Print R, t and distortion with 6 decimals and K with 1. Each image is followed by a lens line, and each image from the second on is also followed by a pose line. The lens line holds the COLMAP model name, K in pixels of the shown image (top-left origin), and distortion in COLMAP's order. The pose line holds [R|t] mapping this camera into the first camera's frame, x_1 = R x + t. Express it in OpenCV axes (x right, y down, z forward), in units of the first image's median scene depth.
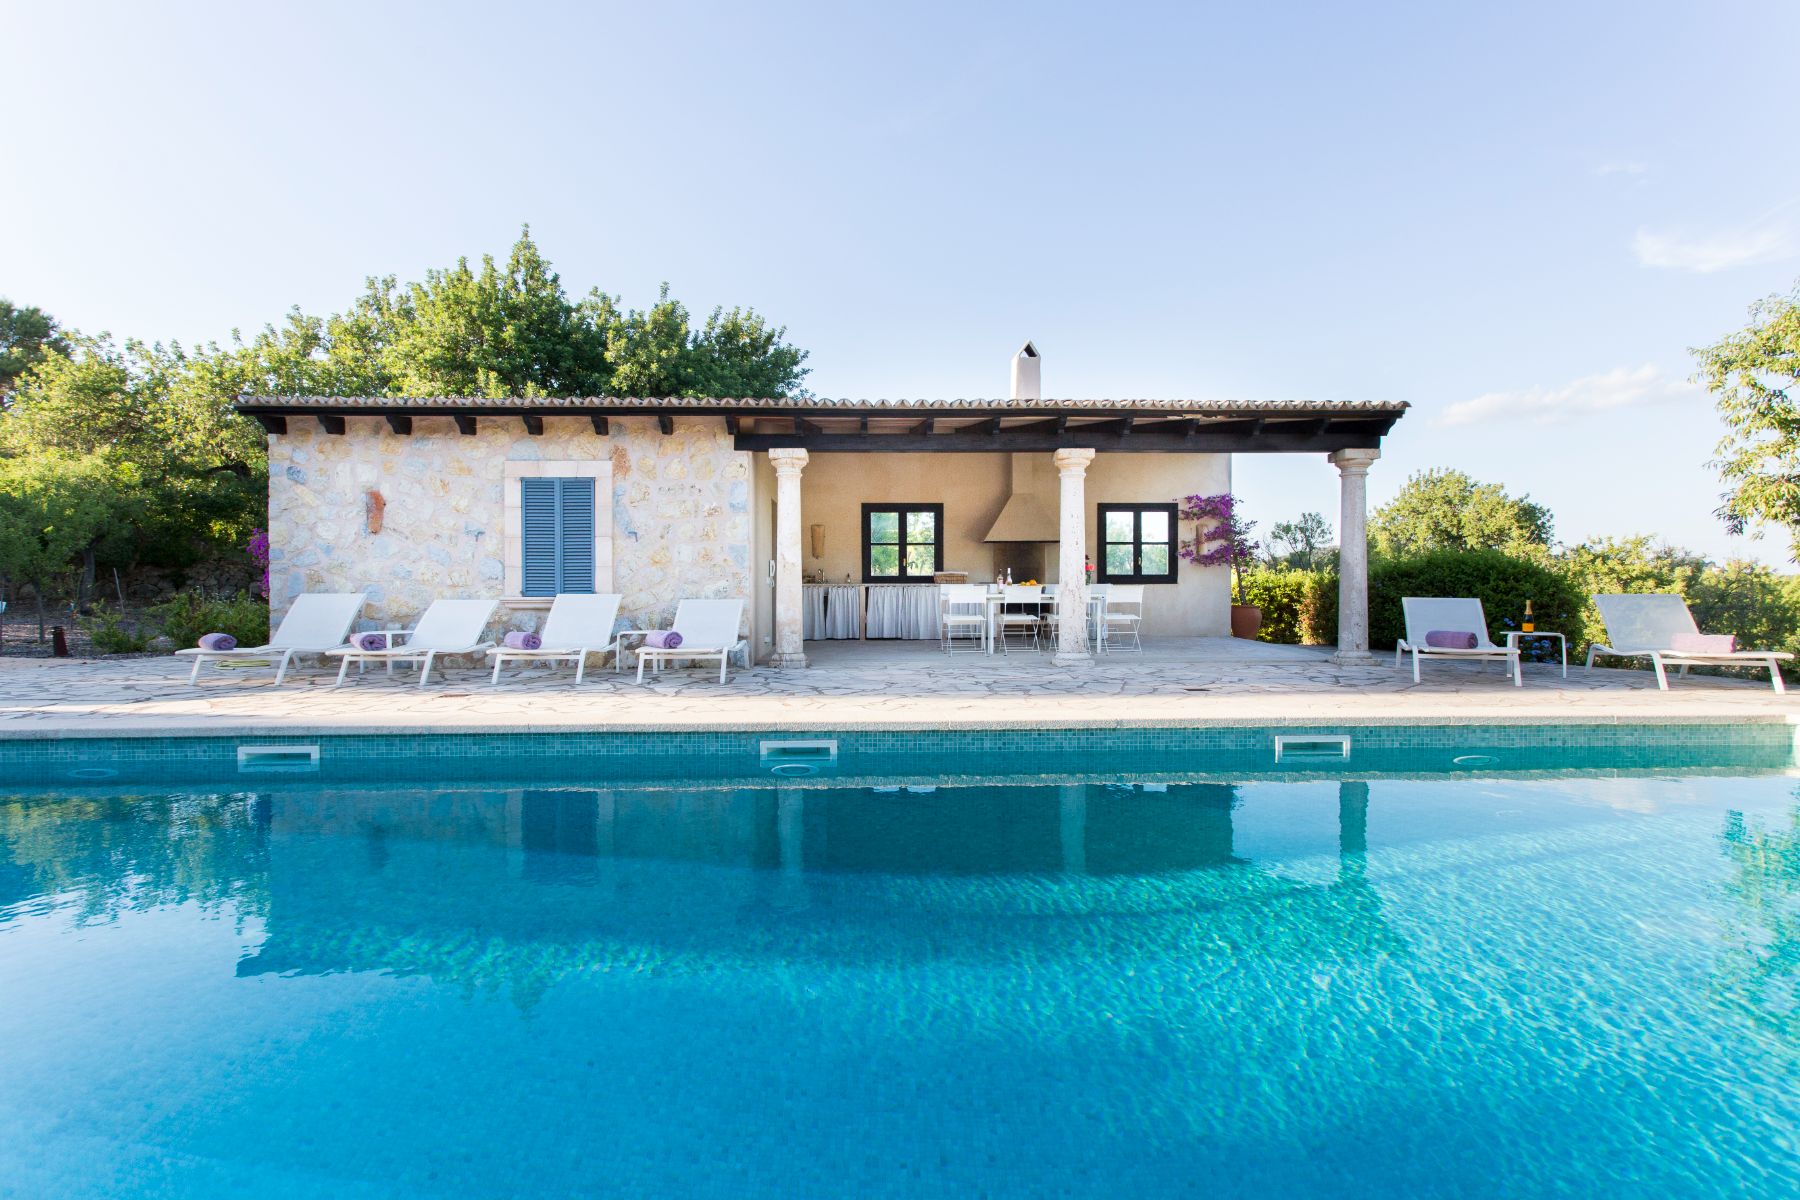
lens RADIAL K [[857.3, 0, 948.0], [0, 857.3, 603.2], [0, 0, 1]] dist [-0.000662, -0.000204]
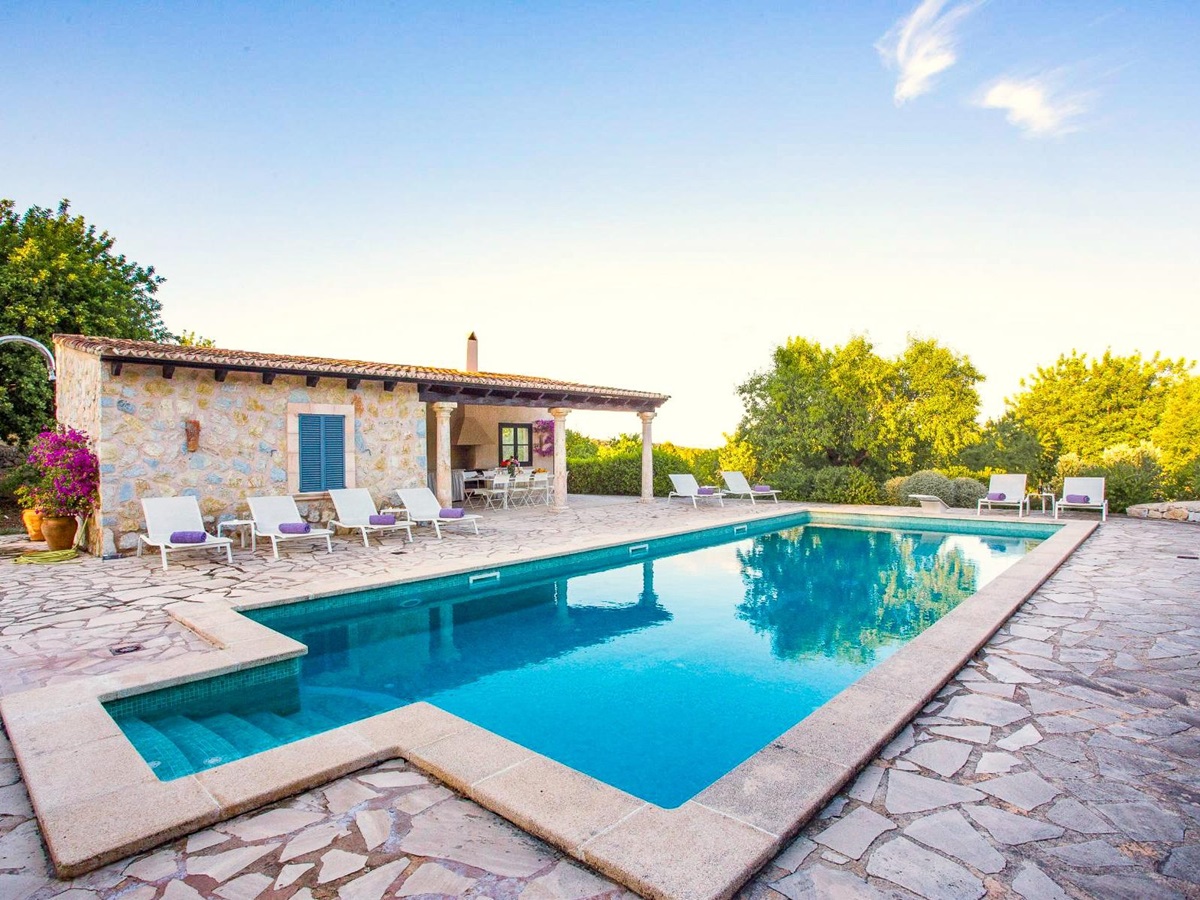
lens RADIAL K [[659.8, 0, 600.0], [0, 659.8, 450.0], [0, 0, 1]] dist [-0.060949, 0.000015]
pose [[0.698259, -0.006617, 0.715815, -0.948786], [0.014894, 0.999875, -0.005286, -0.068506], [-0.715690, 0.014353, 0.698270, -0.183429]]
